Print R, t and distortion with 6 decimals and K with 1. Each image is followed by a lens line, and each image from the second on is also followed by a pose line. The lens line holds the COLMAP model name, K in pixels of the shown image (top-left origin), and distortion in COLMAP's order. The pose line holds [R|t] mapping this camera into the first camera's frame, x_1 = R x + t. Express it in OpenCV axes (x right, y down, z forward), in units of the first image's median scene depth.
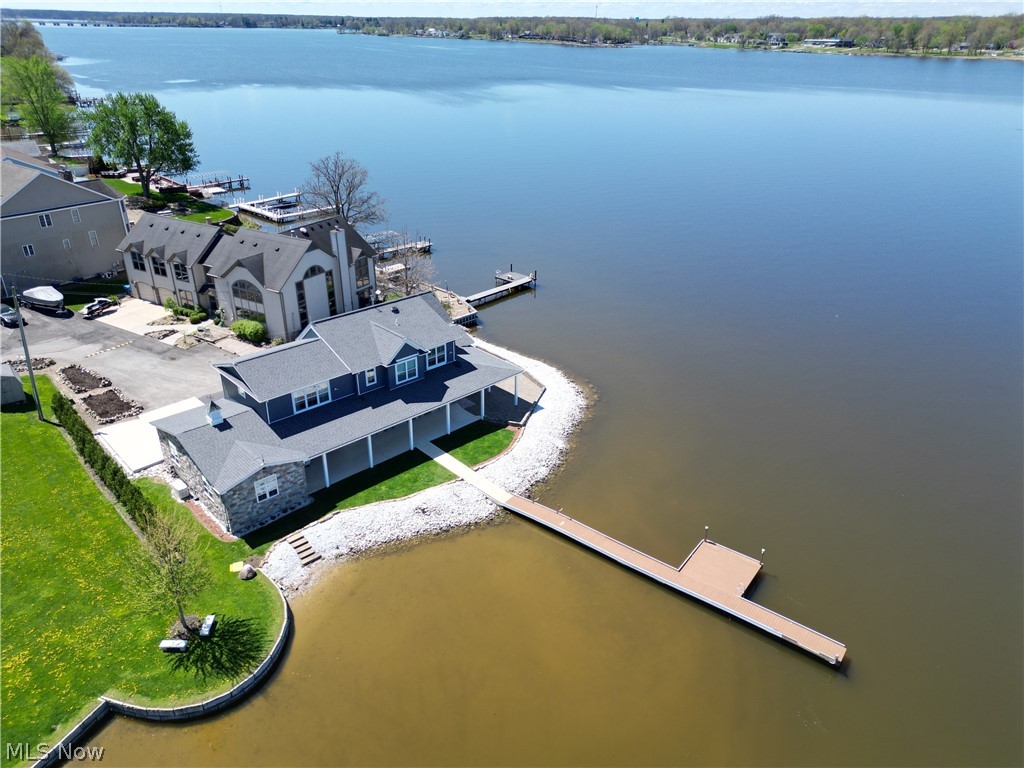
lens RADIAL K [[730.3, 0, 512.0], [0, 730.3, 384.0], [0, 0, 1]] dist [0.032231, -0.005909]
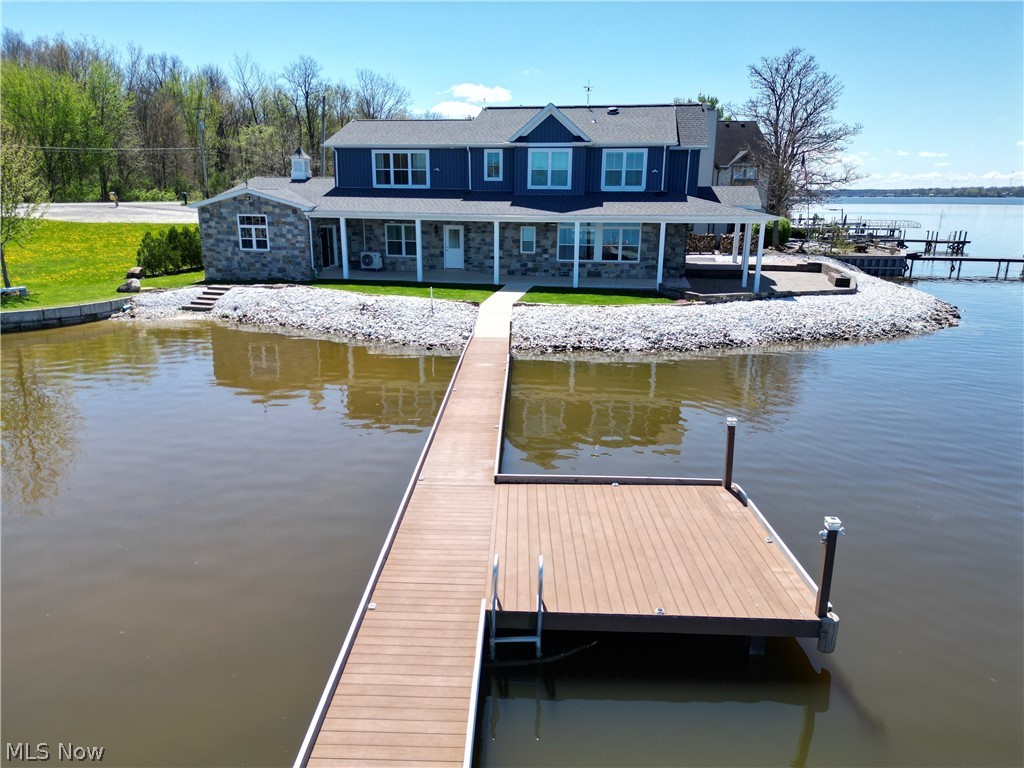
lens RADIAL K [[730.3, 0, 512.0], [0, 730.3, 384.0], [0, 0, 1]] dist [0.032231, -0.005909]
pose [[0.590090, 0.197139, -0.782898, 0.353333], [-0.363405, 0.930792, -0.039528, 0.185888], [0.720923, 0.307835, 0.620893, 0.667327]]
